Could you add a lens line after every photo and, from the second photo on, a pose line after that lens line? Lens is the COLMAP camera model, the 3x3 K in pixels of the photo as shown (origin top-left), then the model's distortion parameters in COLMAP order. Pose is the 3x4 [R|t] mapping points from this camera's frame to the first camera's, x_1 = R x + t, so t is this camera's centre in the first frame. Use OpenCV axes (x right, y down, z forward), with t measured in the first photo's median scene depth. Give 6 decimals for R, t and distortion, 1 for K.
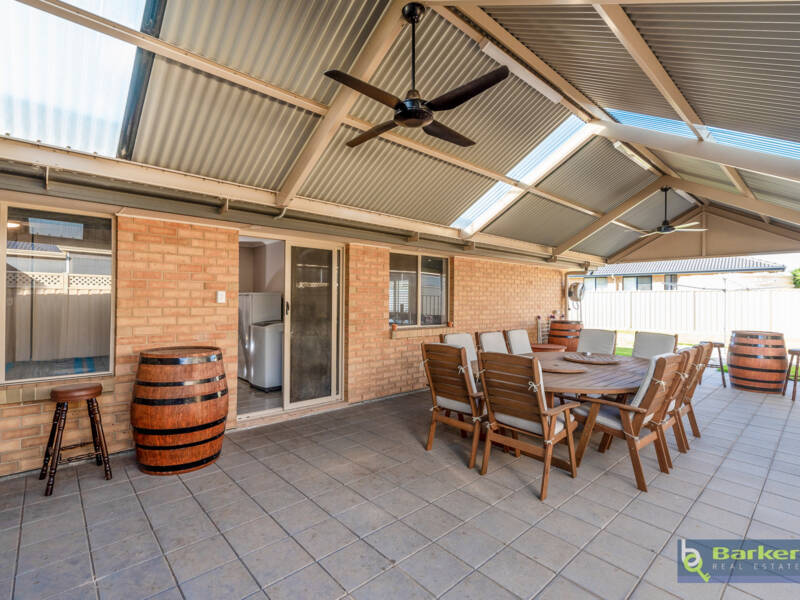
lens RADIAL K [[386.5, 0, 400.0], [0, 386.5, 300.0], [0, 0, 1]] dist [0.000813, -0.000401]
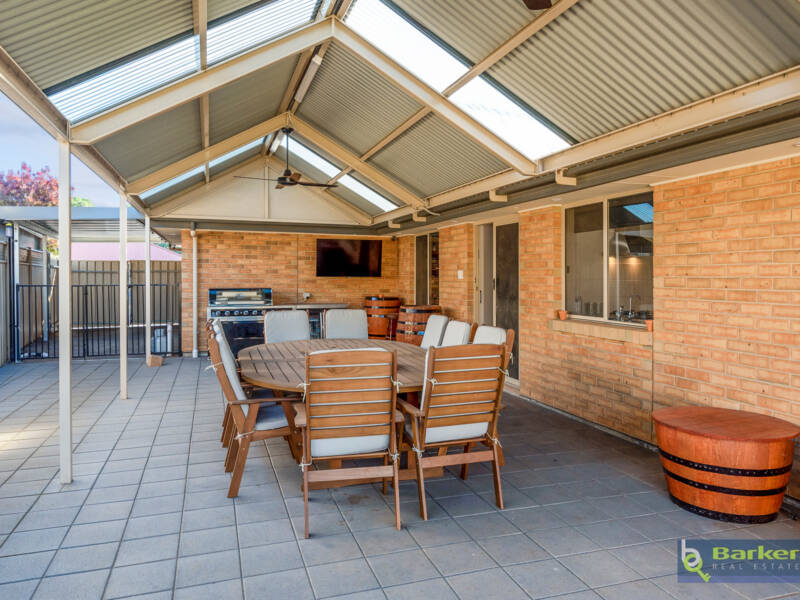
lens RADIAL K [[585.9, 0, 400.0], [0, 585.9, 300.0], [0, 0, 1]] dist [-0.002264, -0.001439]
pose [[-0.407470, 0.029687, -0.912736, 1.141641], [-0.006089, 0.999361, 0.035223, 0.007707], [0.913198, 0.019910, -0.407029, 1.231596]]
